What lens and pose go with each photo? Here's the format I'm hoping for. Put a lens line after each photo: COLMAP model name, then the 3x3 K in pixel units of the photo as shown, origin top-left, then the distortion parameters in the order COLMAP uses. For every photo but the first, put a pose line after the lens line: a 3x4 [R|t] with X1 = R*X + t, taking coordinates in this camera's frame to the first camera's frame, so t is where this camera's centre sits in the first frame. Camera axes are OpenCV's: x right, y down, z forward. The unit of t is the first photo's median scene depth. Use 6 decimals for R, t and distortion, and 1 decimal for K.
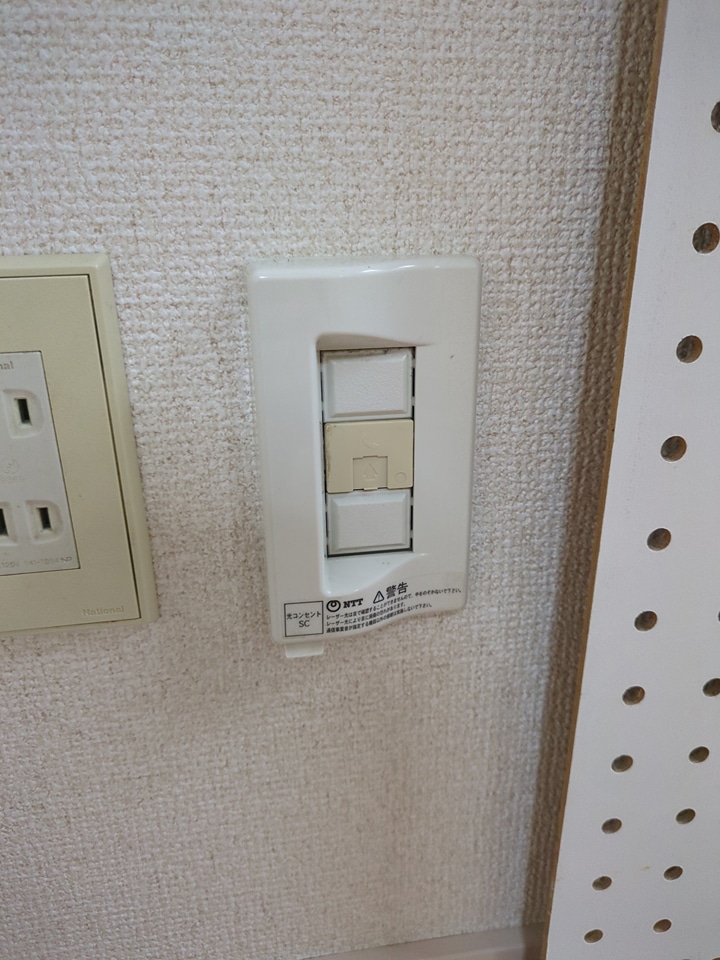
lens RADIAL K [[734.4, 0, 363.5], [0, 734.4, 487.7], [0, 0, 1]] dist [0.041071, -0.047193]
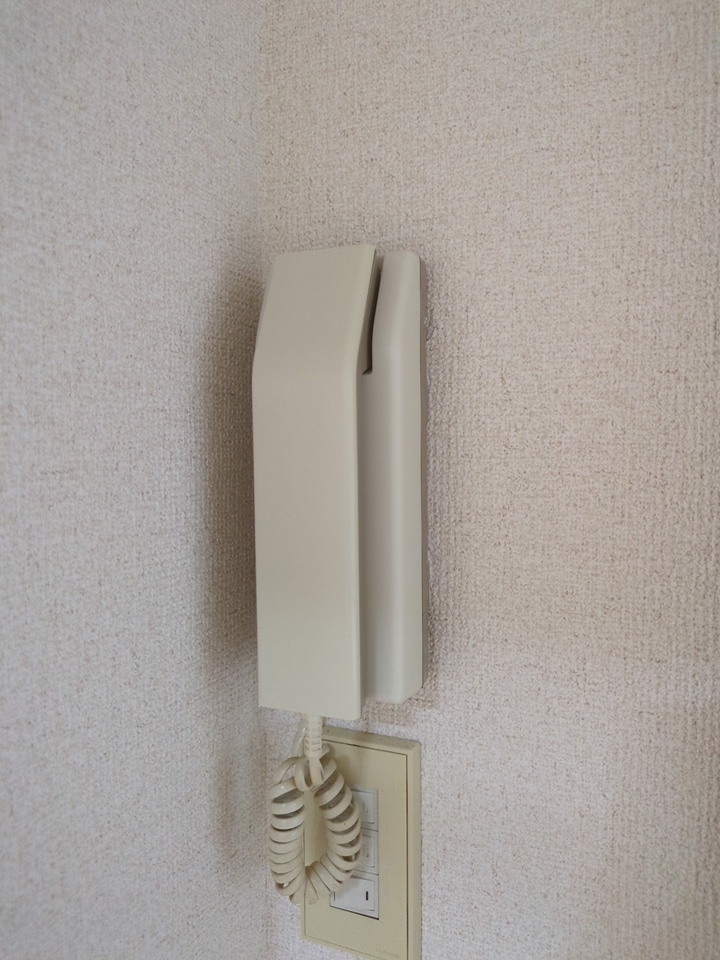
lens RADIAL K [[442.8, 0, 403.4], [0, 442.8, 480.5], [0, 0, 1]] dist [-0.001157, -0.006881]
pose [[0.912904, 0.038761, -0.406330, 0.014803], [-0.176353, 0.935228, -0.306999, 1.074475], [0.368111, 0.351918, 0.860609, 0.436388]]
